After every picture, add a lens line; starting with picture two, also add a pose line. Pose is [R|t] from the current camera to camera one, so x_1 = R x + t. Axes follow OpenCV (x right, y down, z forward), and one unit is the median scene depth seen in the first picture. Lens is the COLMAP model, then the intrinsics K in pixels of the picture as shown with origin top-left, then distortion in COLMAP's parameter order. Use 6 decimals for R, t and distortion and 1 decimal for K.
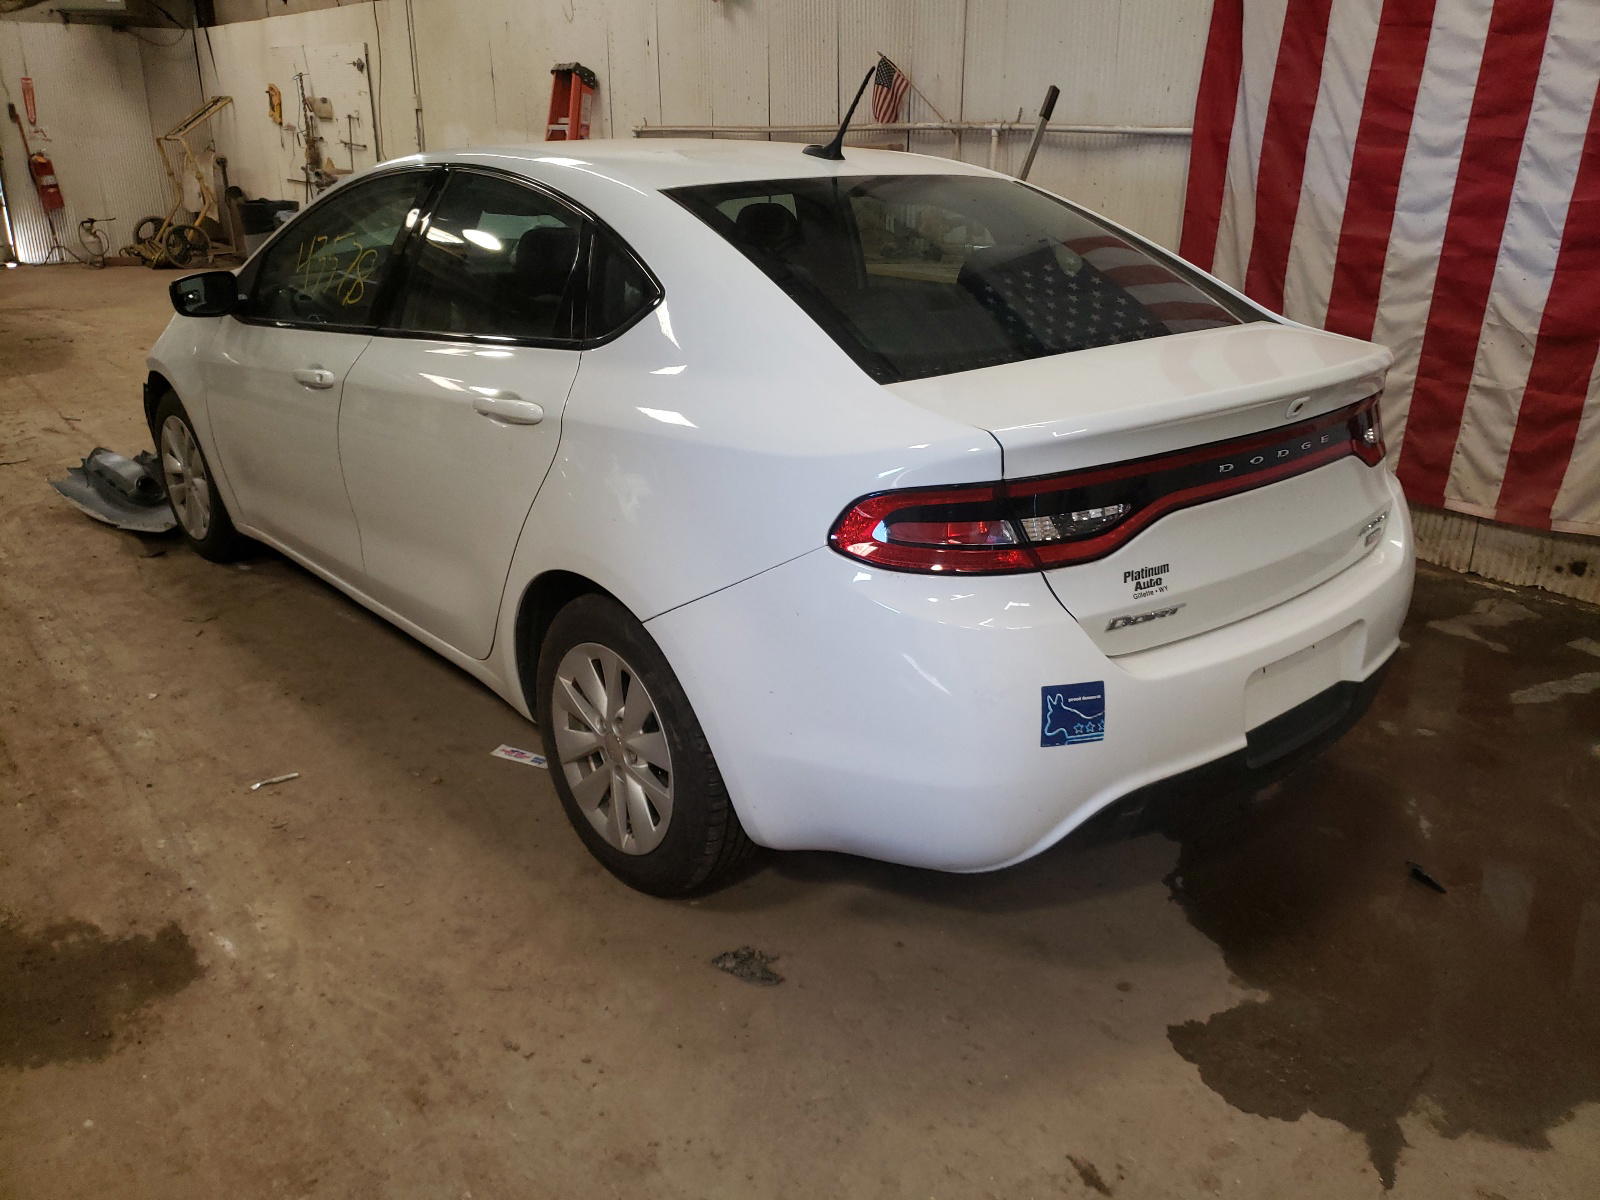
lens RADIAL K [[1250.6, 0, 812.5], [0, 1250.6, 587.5], [0, 0, 1]] dist [0.030861, -0.015063]
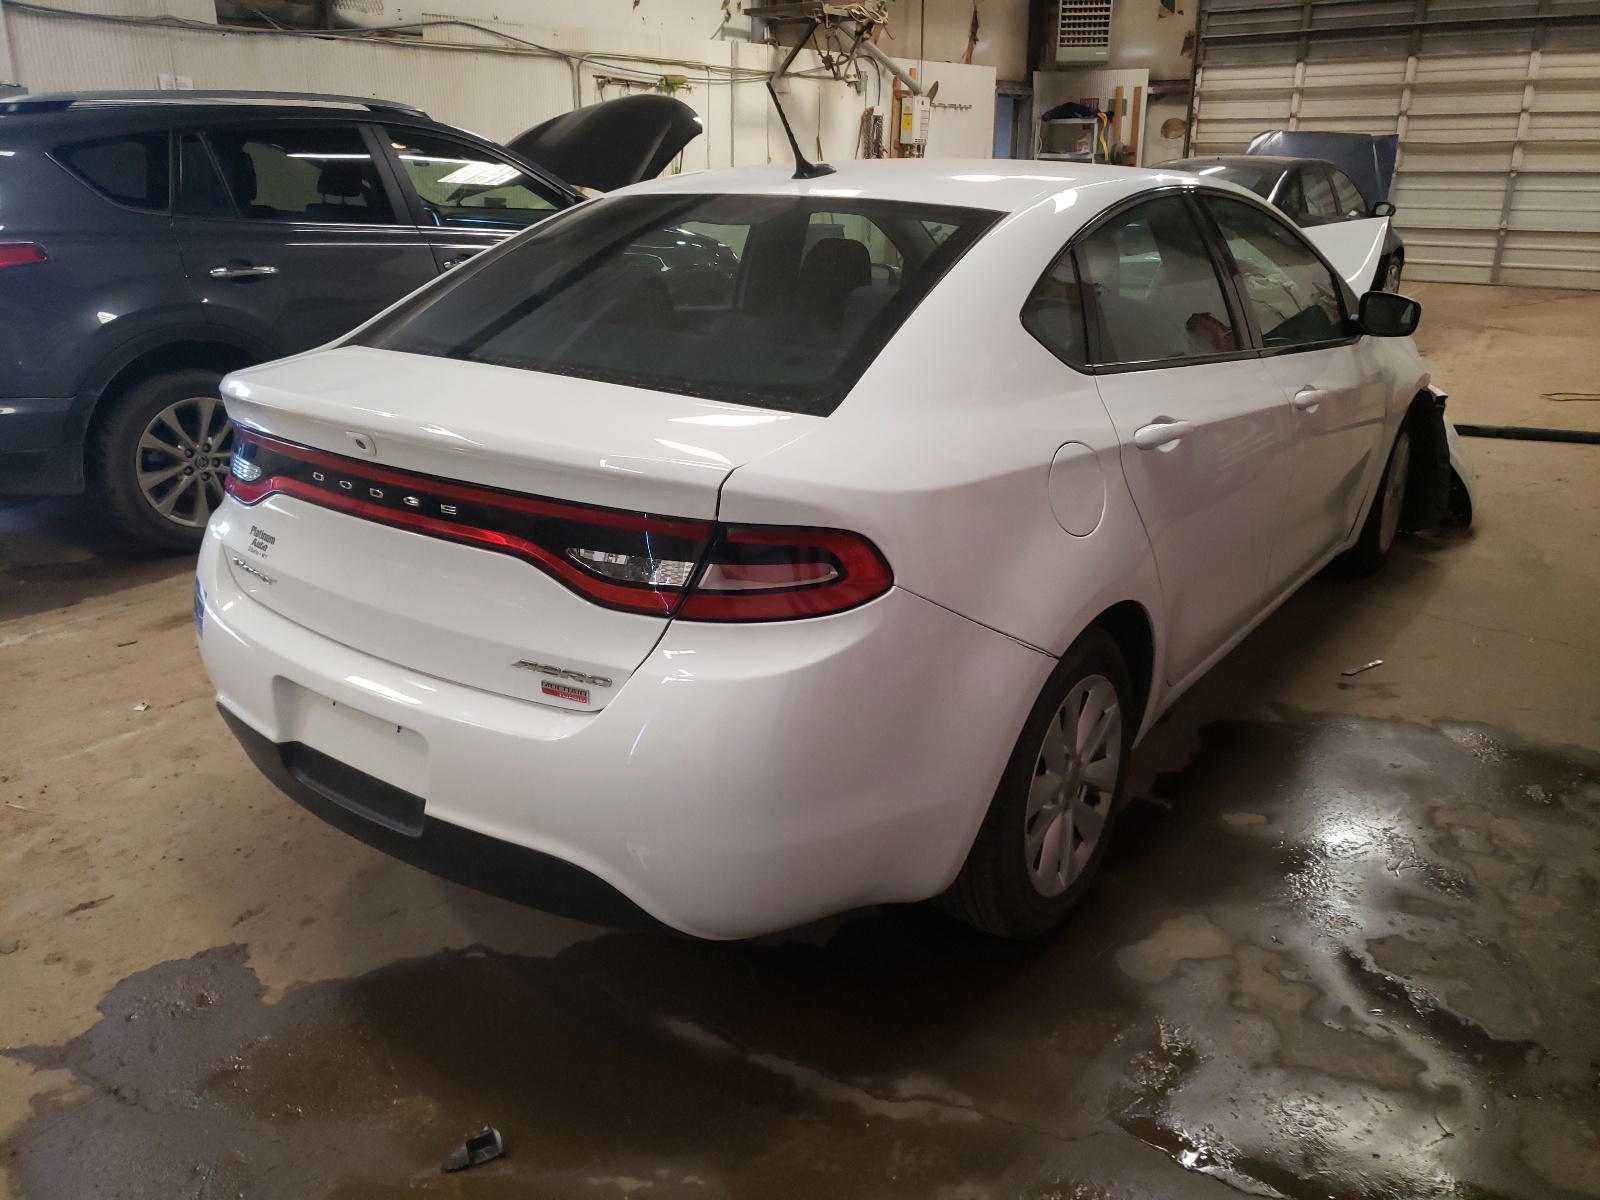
lens RADIAL K [[1250.6, 0, 803.5], [0, 1250.6, 603.5], [0, 0, 1]] dist [0.030861, -0.015063]
pose [[0.198260, 0.325892, -0.924385, 0.929050], [-0.321552, 0.912536, 0.252749, -0.257847], [0.925903, 0.247128, 0.285711, 0.757195]]
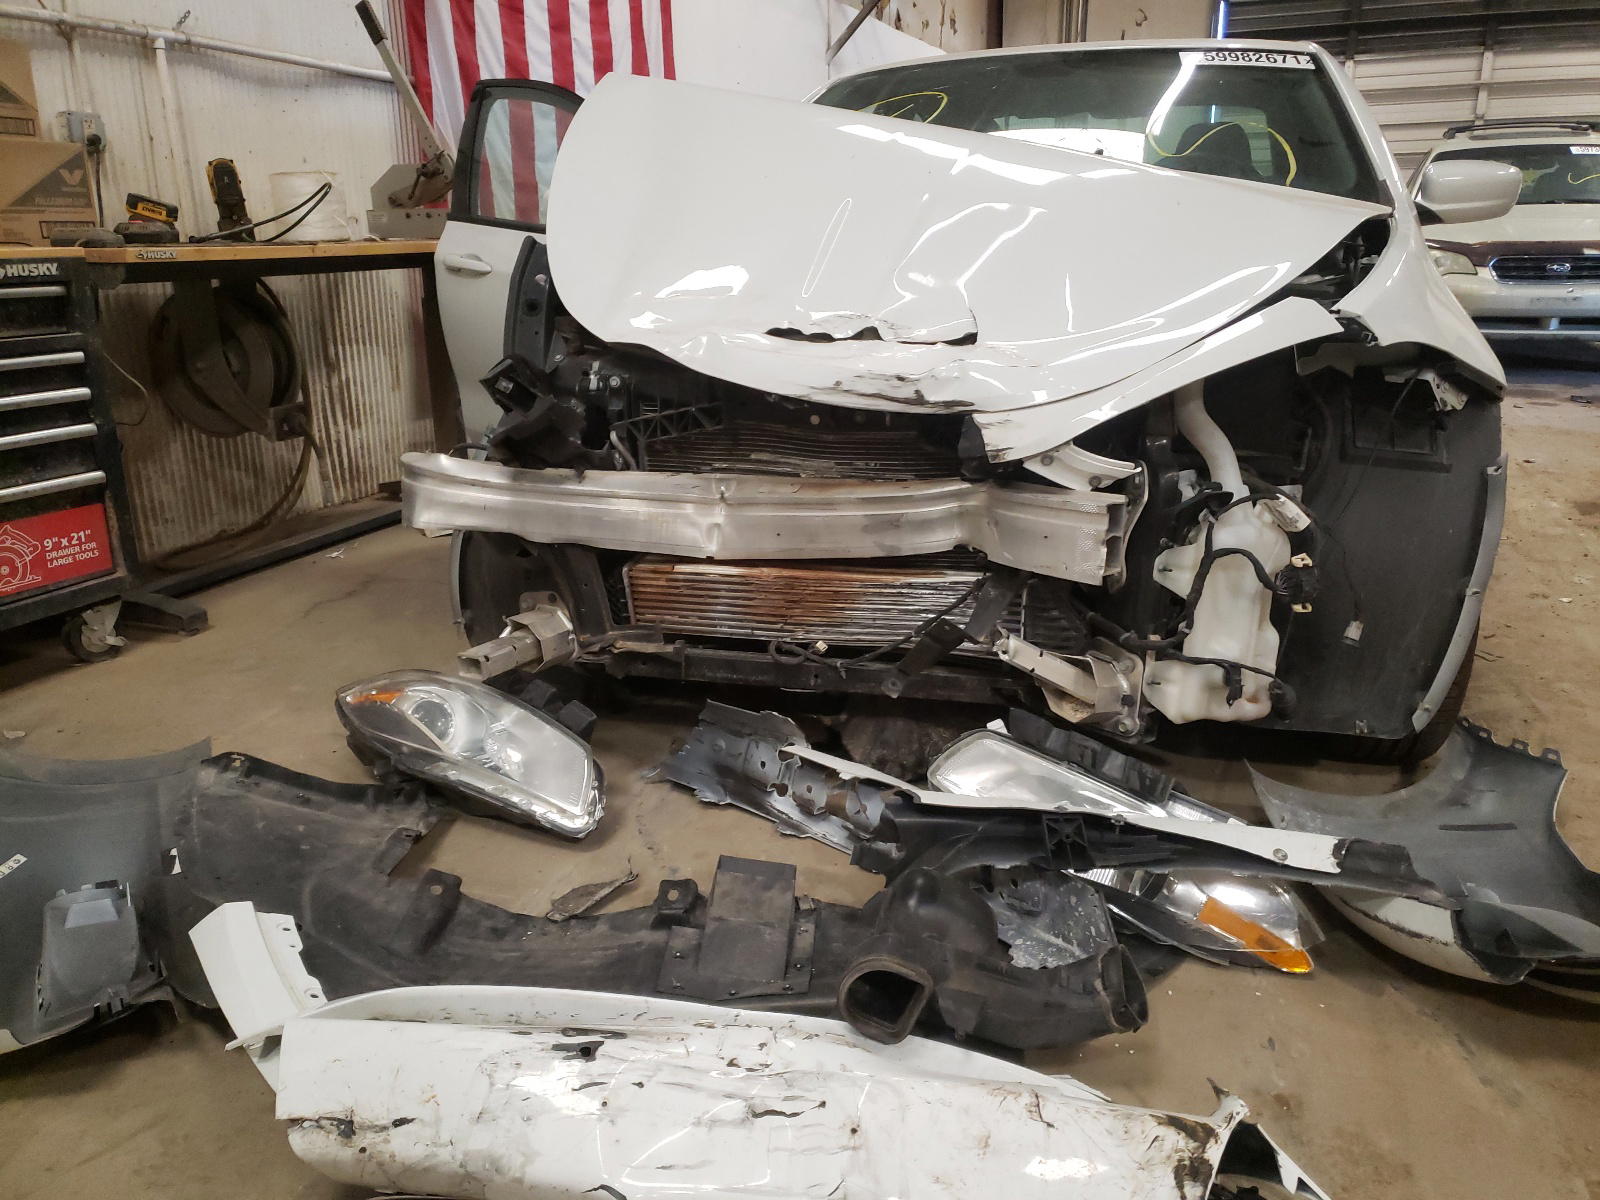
lens RADIAL K [[1250.6, 0, 813.6], [0, 1250.6, 610.2], [0, 0, 1]] dist [0.030861, -0.015063]
pose [[-0.504320, -0.260227, 0.823373, -1.114534], [0.299532, 0.841591, 0.449449, -0.552567], [-0.809903, 0.473293, -0.346485, 1.947702]]
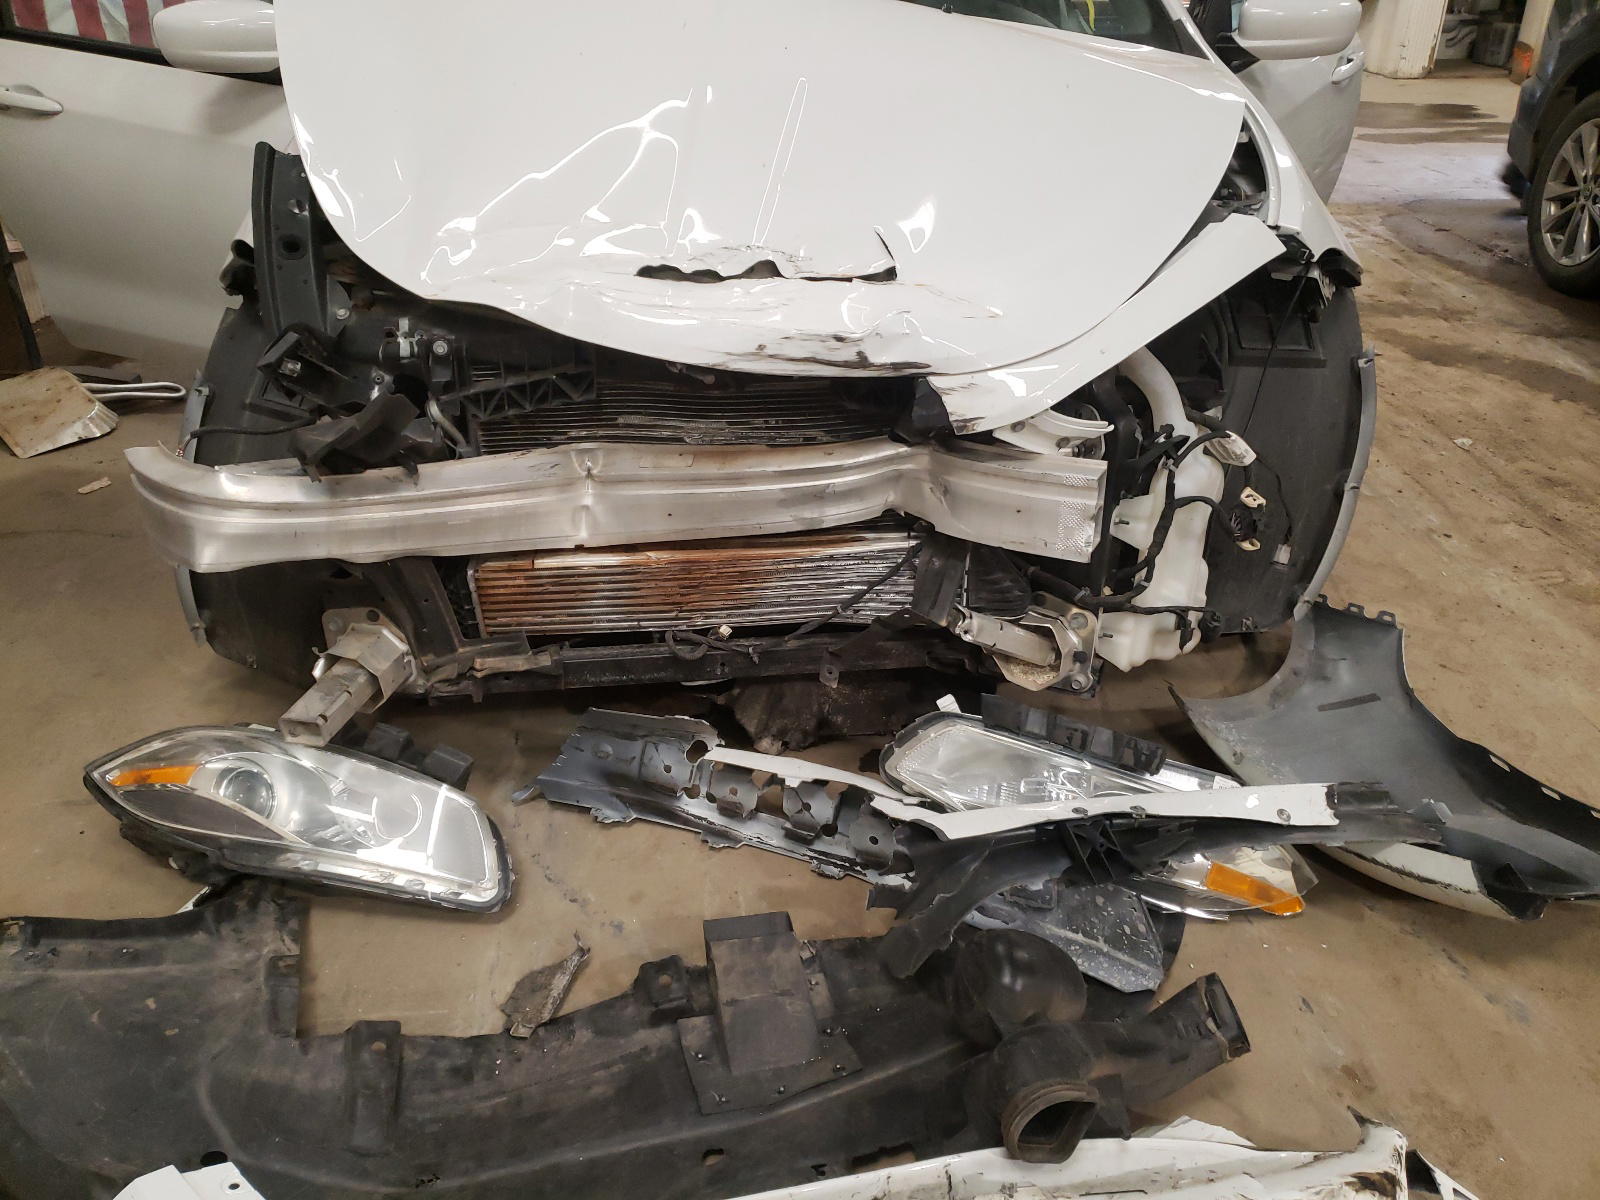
lens RADIAL K [[1250.6, 0, 792.8], [0, 1250.6, 607.4], [0, 0, 1]] dist [0.030861, -0.015063]
pose [[-0.773035, -0.311981, 0.552345, -0.916536], [0.210582, 0.695129, 0.687350, -0.634965], [-0.598391, 0.647660, -0.471662, 1.970191]]
